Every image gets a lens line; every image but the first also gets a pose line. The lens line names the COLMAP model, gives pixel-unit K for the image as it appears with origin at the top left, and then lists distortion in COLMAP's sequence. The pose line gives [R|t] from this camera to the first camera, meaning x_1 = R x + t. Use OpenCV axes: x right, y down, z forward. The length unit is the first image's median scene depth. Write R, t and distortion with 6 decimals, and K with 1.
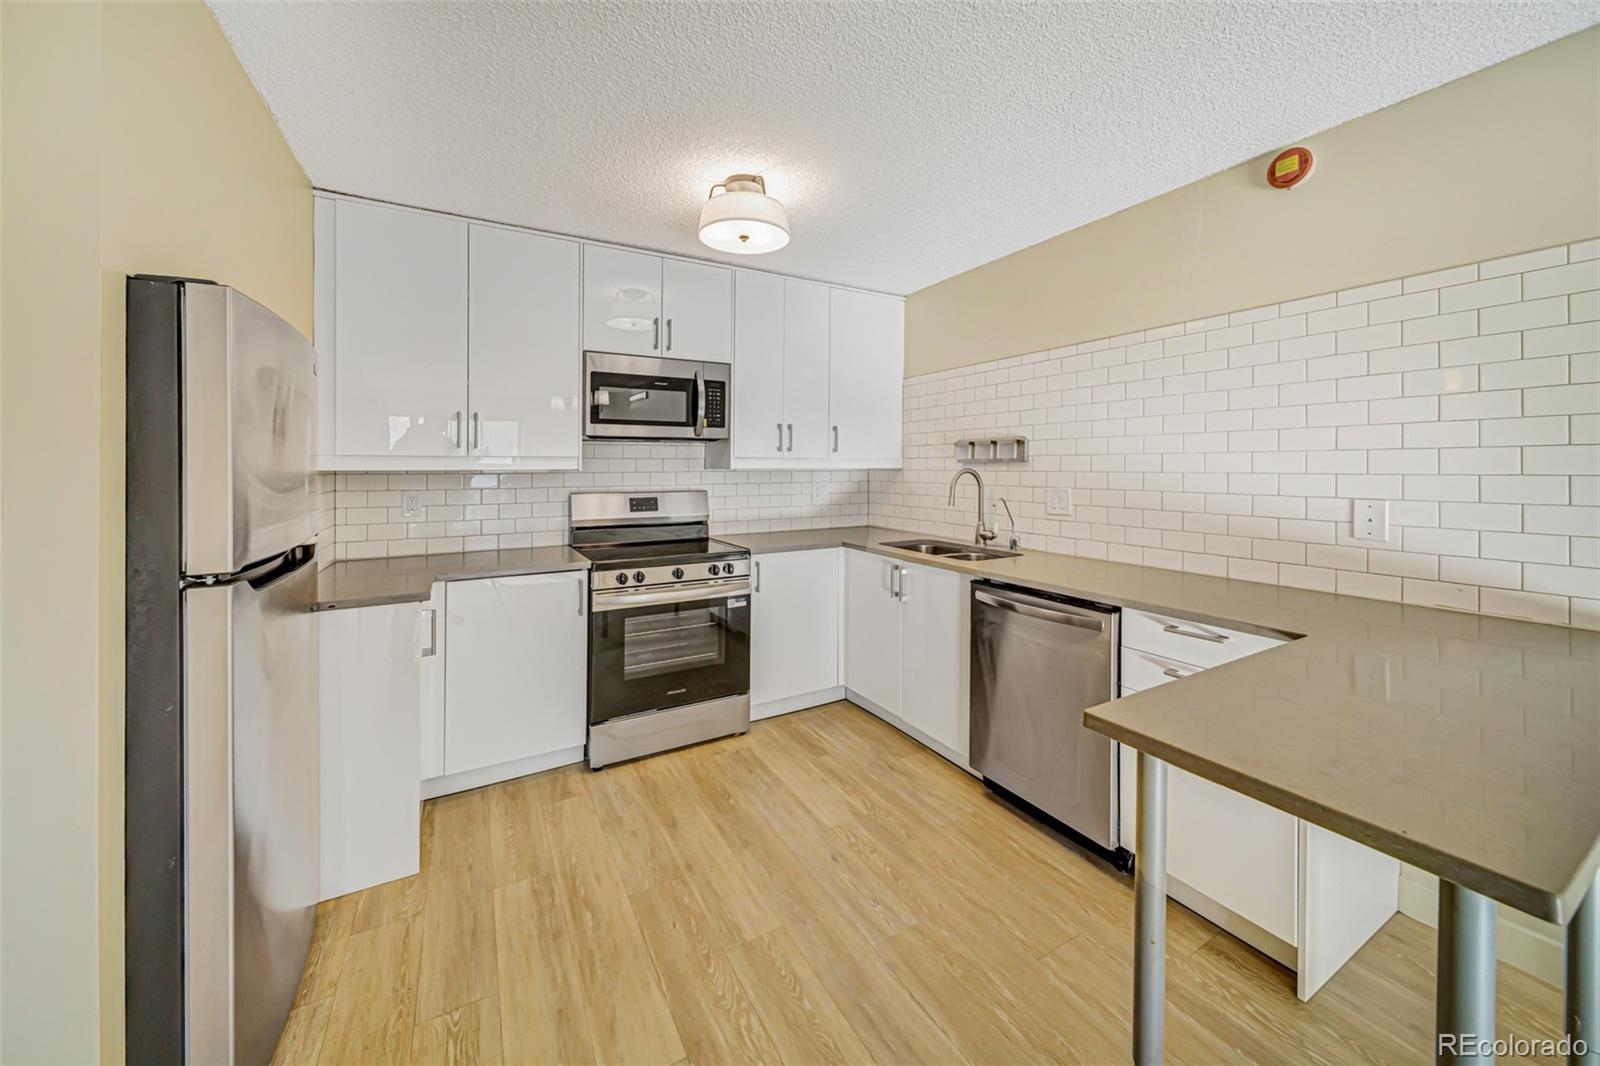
lens RADIAL K [[578.8, 0, 805.4], [0, 578.8, 466.5], [0, 0, 1]] dist [-0.003832, -0.000135]
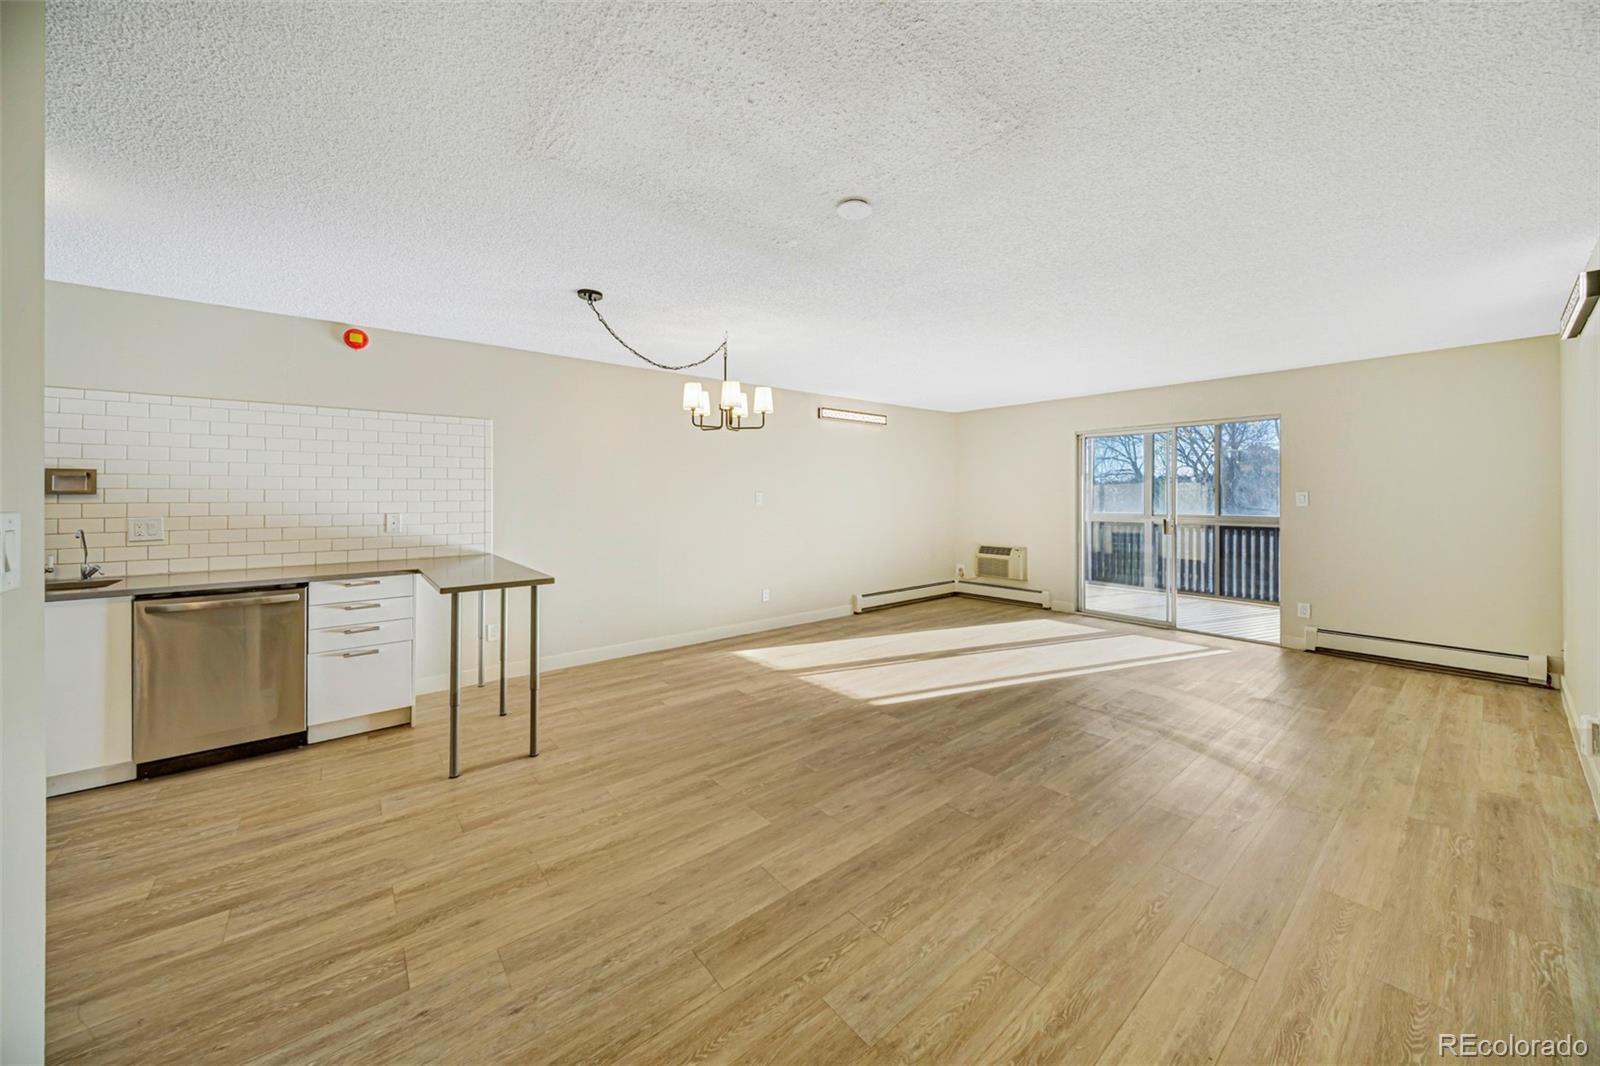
lens RADIAL K [[578.8, 0, 807.0], [0, 578.8, 493.6], [0, 0, 1]] dist [-0.003832, -0.000135]
pose [[-0.176844, -0.000606, 0.984239, -1.353150], [-0.003668, 0.999993, -0.000044, -0.020737], [-0.984232, -0.003618, -0.176845, -0.123614]]
